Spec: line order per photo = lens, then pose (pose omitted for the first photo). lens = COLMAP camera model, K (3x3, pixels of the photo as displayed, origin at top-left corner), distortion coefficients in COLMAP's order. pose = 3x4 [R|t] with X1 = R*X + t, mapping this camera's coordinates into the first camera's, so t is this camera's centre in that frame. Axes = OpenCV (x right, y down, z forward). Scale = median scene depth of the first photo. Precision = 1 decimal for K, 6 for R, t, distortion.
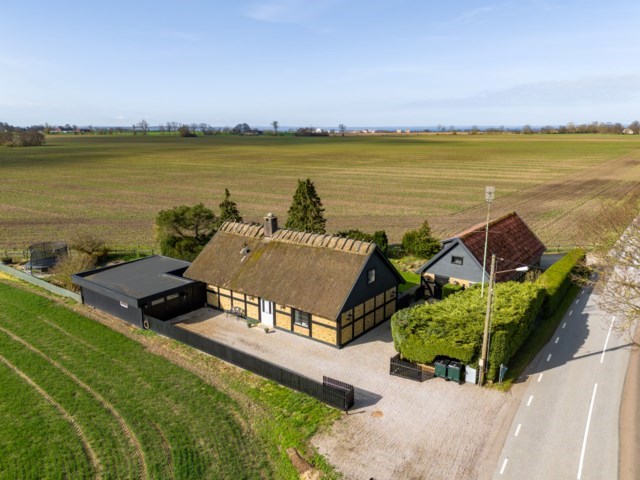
lens RADIAL K [[457.3, 0, 306.3], [0, 457.3, 253.8], [0, 0, 1]] dist [0.019122, -0.002789]
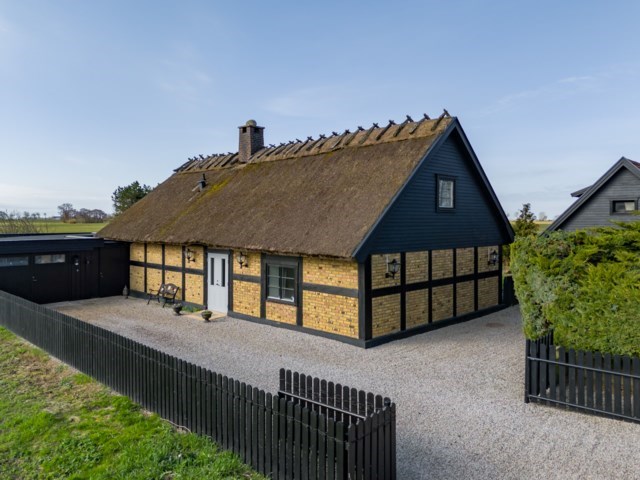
lens RADIAL K [[457.3, 0, 312.6], [0, 457.3, 244.3], [0, 0, 1]] dist [0.019122, -0.002789]
pose [[0.993593, 0.012295, -0.112343, 0.065554], [-0.037758, 0.973056, -0.227458, 0.199021], [0.106519, 0.230243, 0.967286, 0.567720]]
